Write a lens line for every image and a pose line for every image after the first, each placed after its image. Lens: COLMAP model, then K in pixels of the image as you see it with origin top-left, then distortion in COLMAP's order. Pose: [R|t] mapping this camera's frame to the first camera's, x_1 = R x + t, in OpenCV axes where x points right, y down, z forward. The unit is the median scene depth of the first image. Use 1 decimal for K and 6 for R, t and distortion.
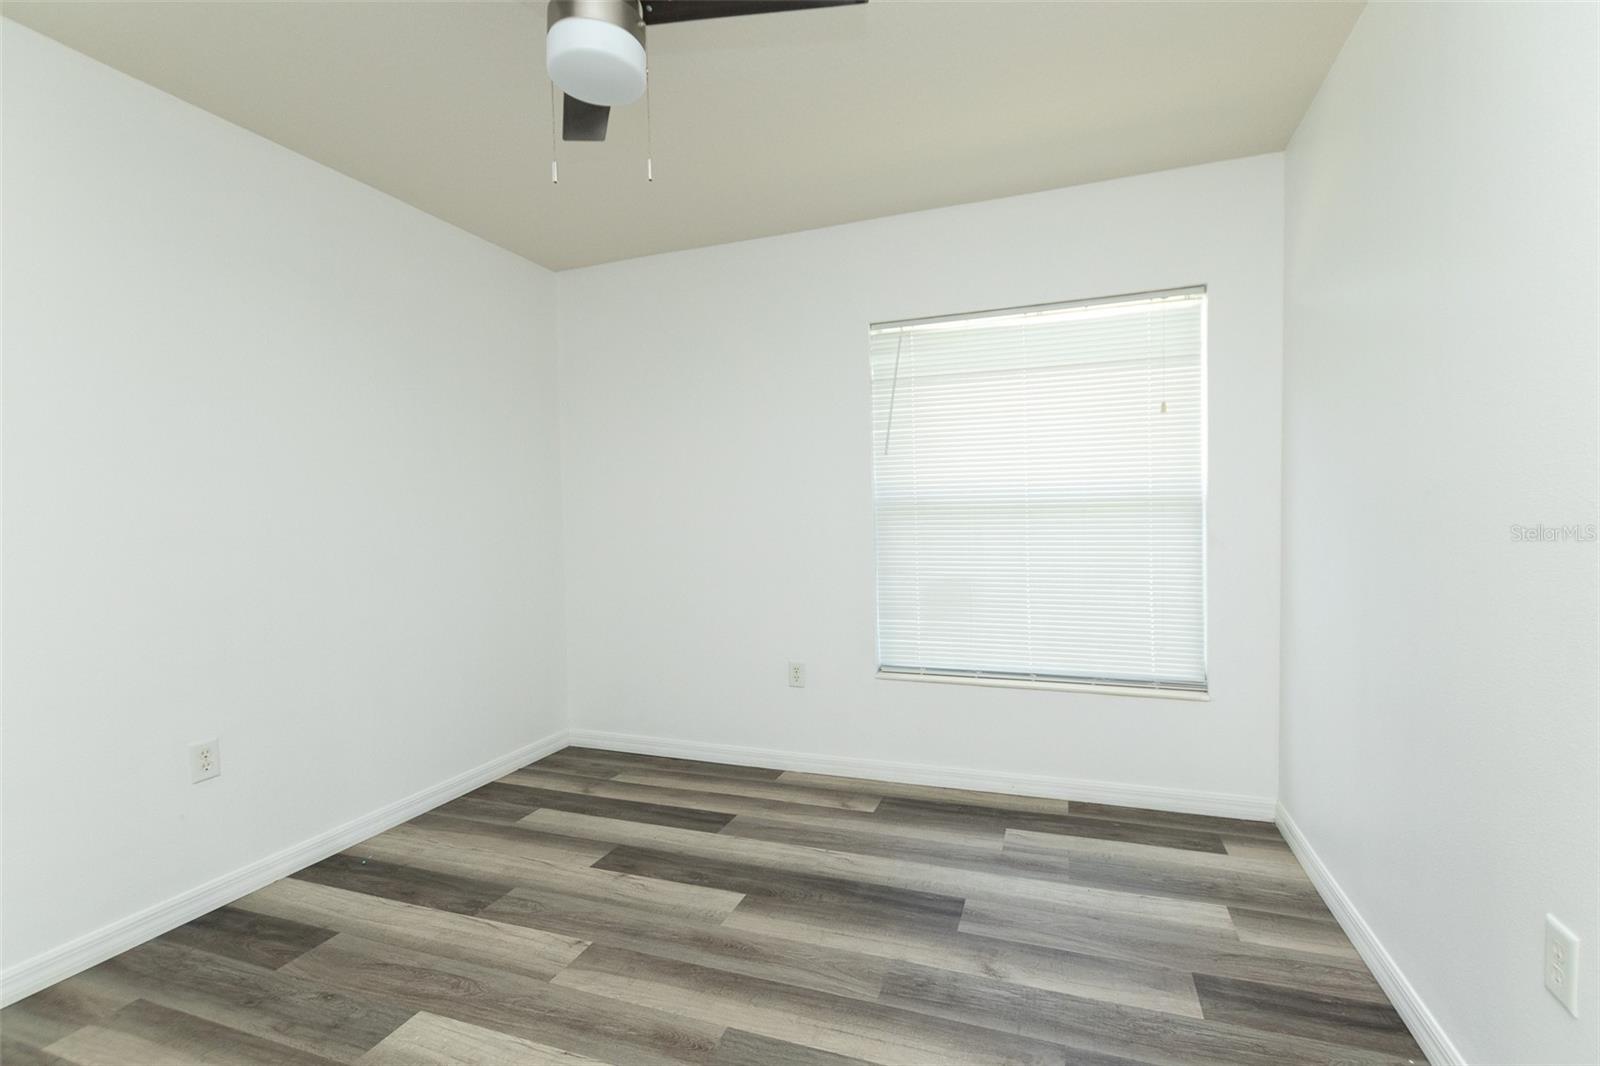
lens RADIAL K [[723.7, 0, 804.6], [0, 723.7, 543.8], [0, 0, 1]] dist [0.008177, -0.004358]
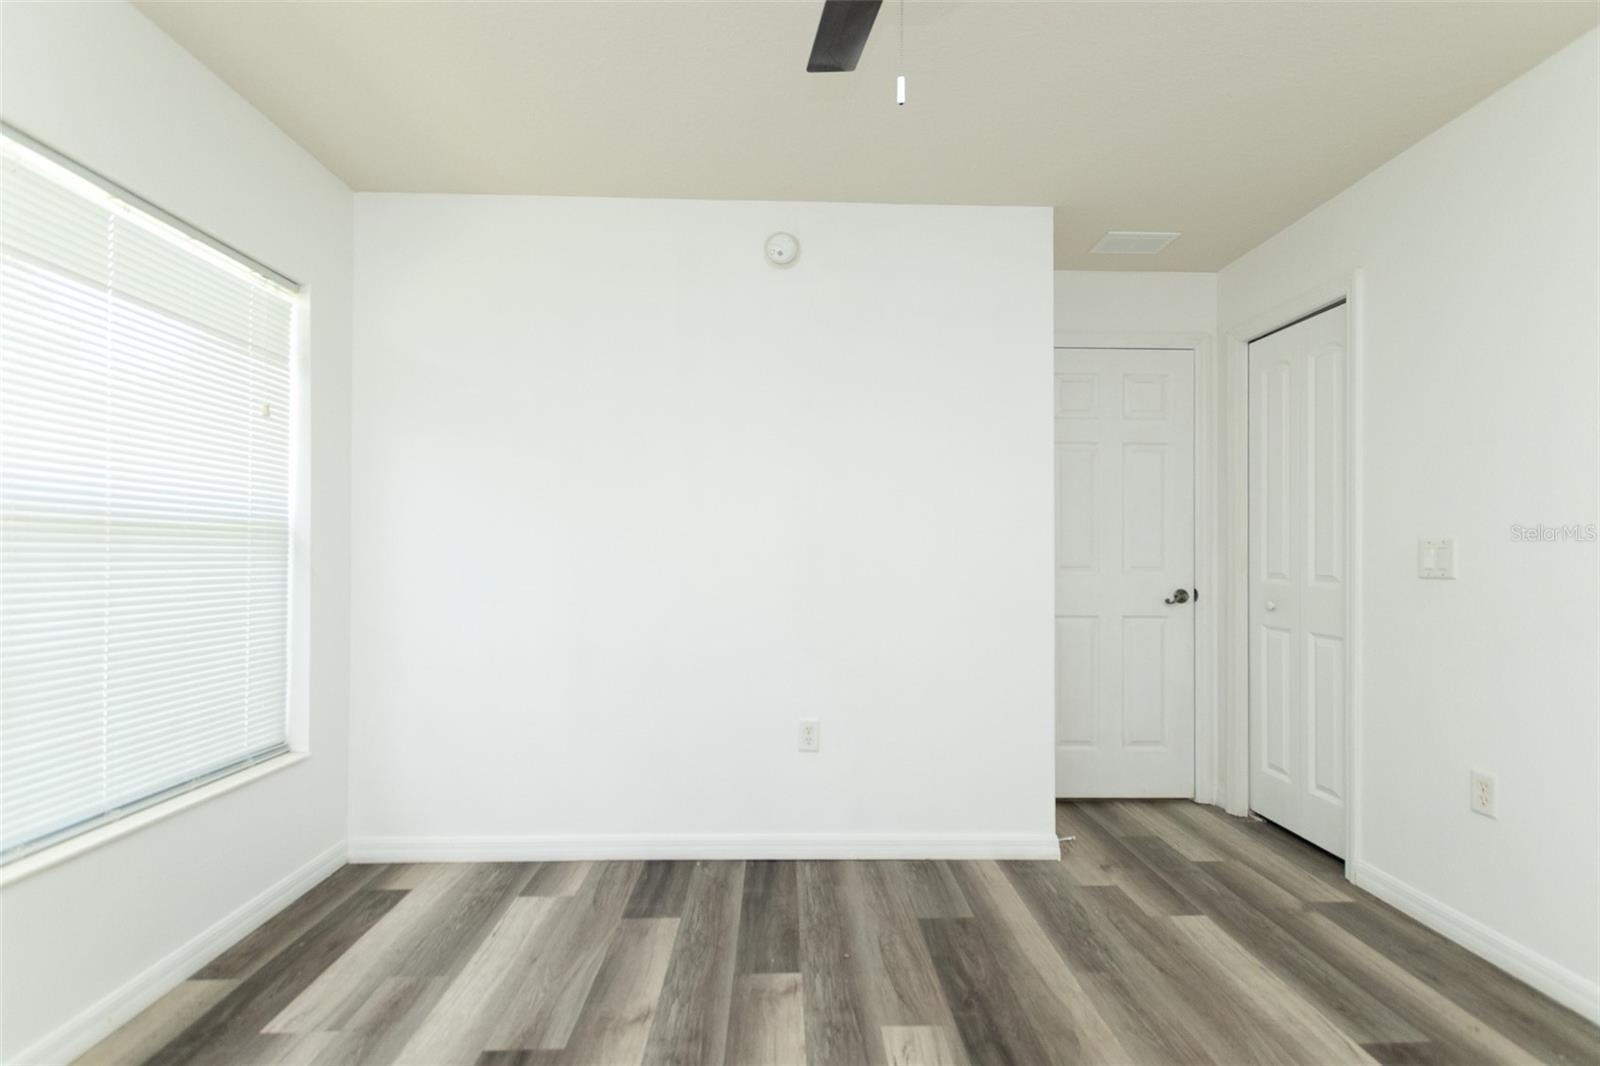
lens RADIAL K [[723.7, 0, 807.1], [0, 723.7, 544.0], [0, 0, 1]] dist [0.008177, -0.004358]
pose [[-0.374032, 0.029083, 0.926960, -0.564449], [0.034415, 0.999255, -0.017465, -0.005958], [-0.926777, 0.025369, -0.374754, 0.886514]]
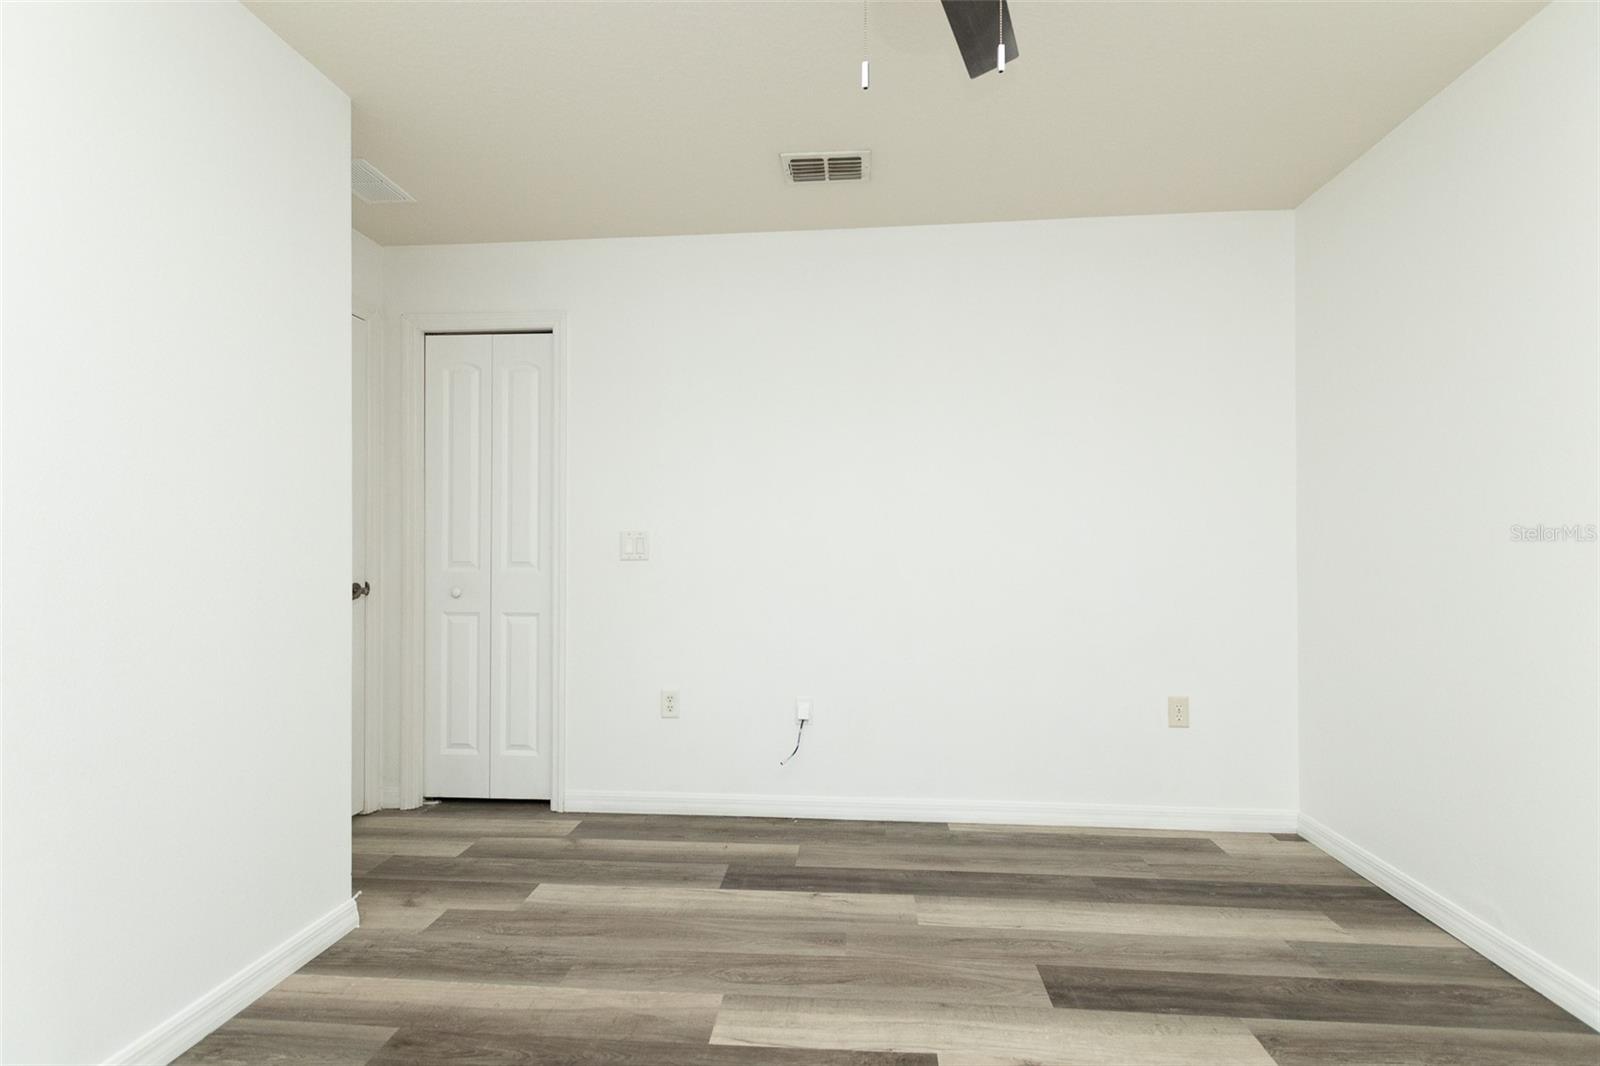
lens RADIAL K [[723.7, 0, 806.4], [0, 723.7, 543.0], [0, 0, 1]] dist [0.008177, -0.004358]
pose [[-0.963672, 0.019290, -0.266390, 0.045622], [0.012049, 0.999513, 0.028791, -0.014167], [0.266815, 0.024535, -0.963435, 1.114644]]
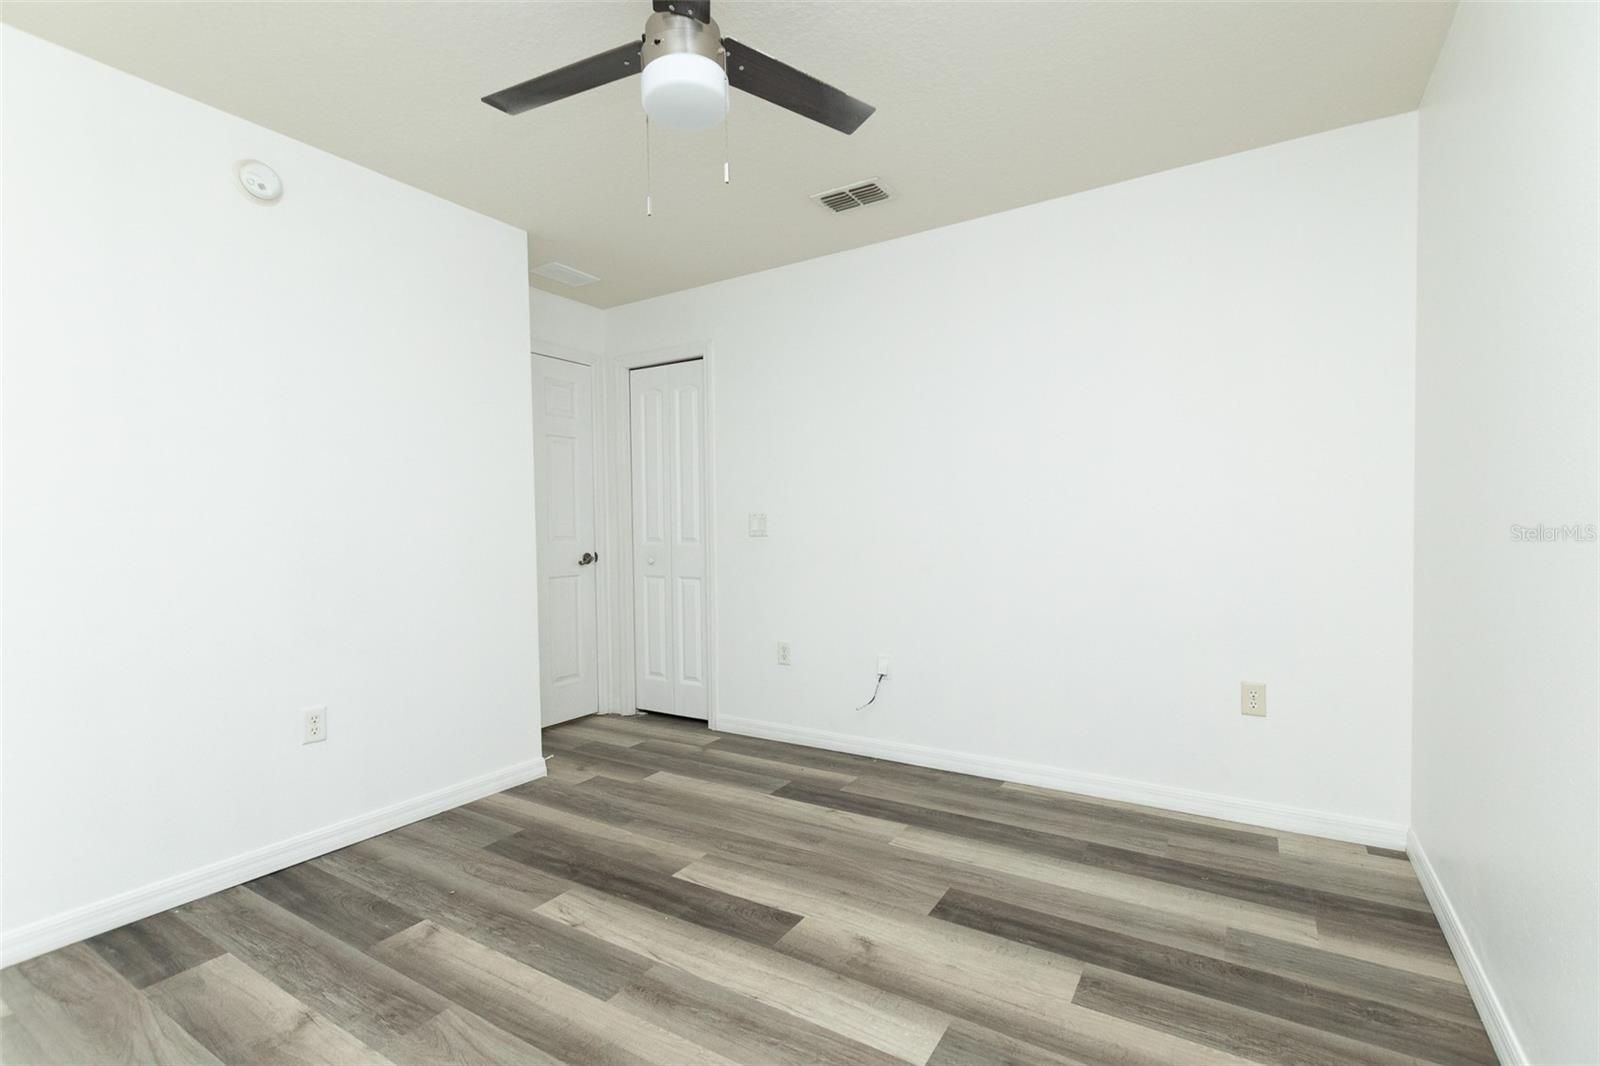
lens RADIAL K [[723.7, 0, 805.8], [0, 723.7, 543.5], [0, 0, 1]] dist [0.008177, -0.004358]
pose [[-0.978868, 0.029004, 0.202424, -0.427862], [0.041045, 0.997612, 0.055541, -0.019256], [-0.200329, 0.062676, -0.977722, 1.336671]]
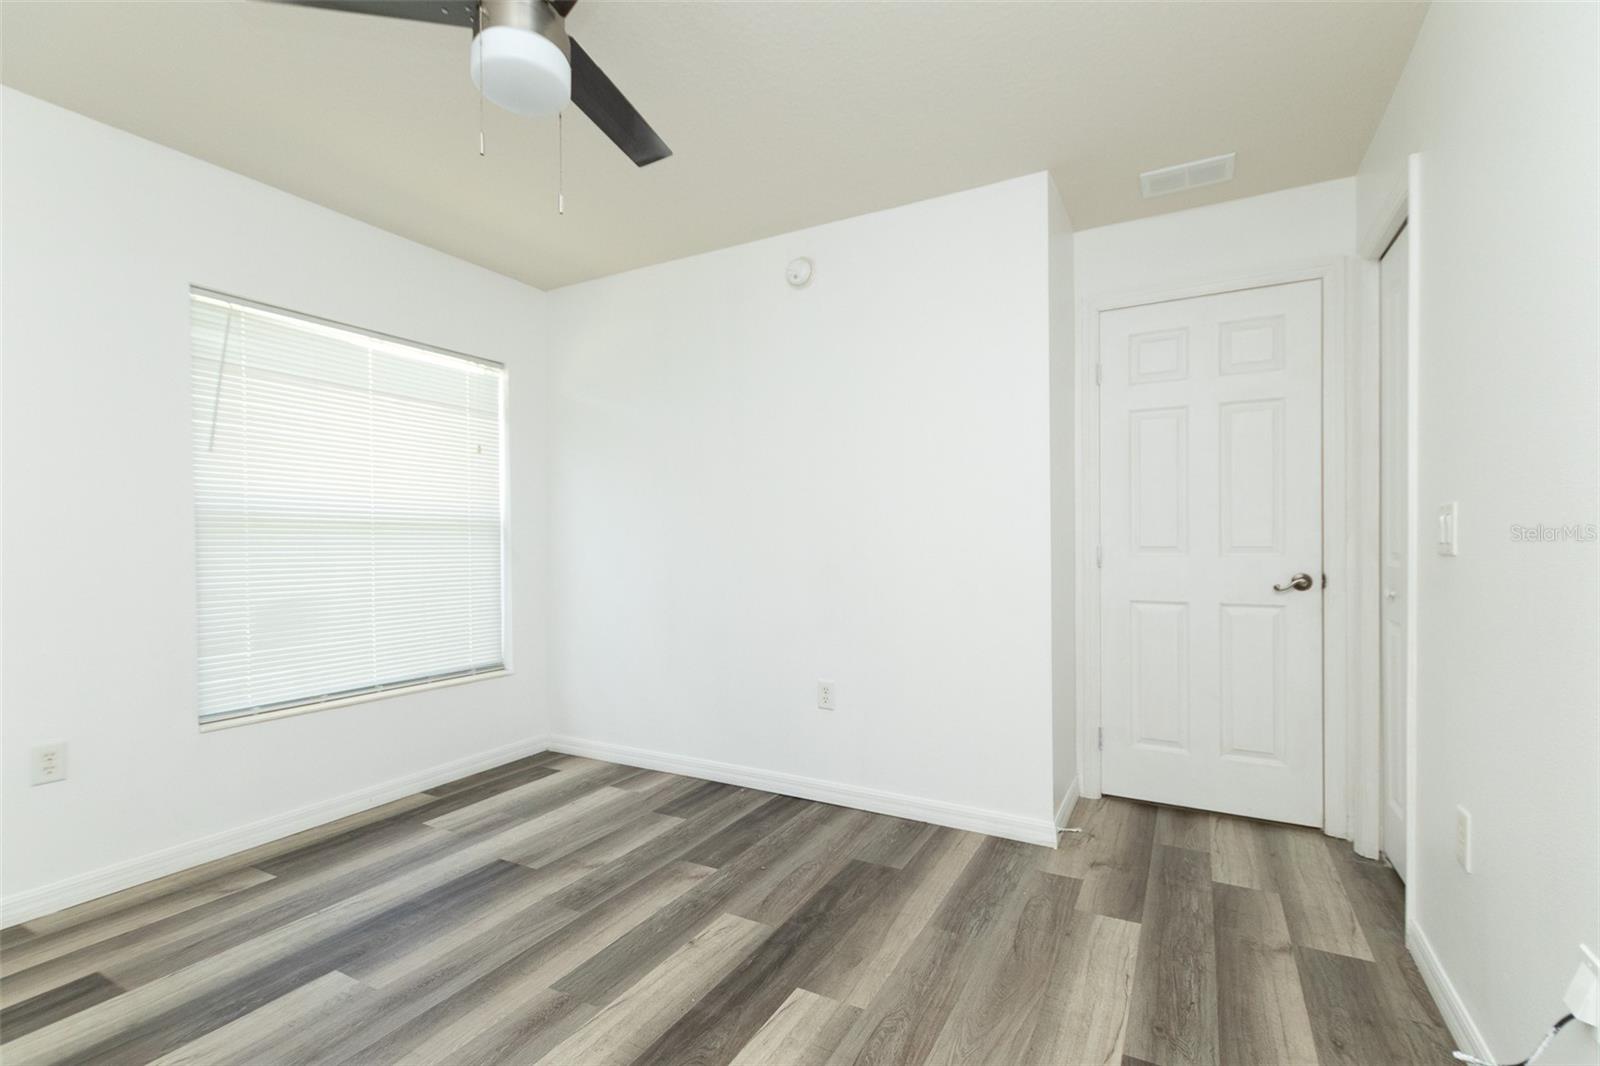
lens RADIAL K [[723.7, 0, 806.5], [0, 723.7, 542.0], [0, 0, 1]] dist [0.008177, -0.004358]
pose [[0.145887, 0.017510, 0.989146, -0.794227], [0.037561, 0.999024, -0.023225, 0.028971], [-0.988588, 0.040542, 0.145087, 0.305191]]
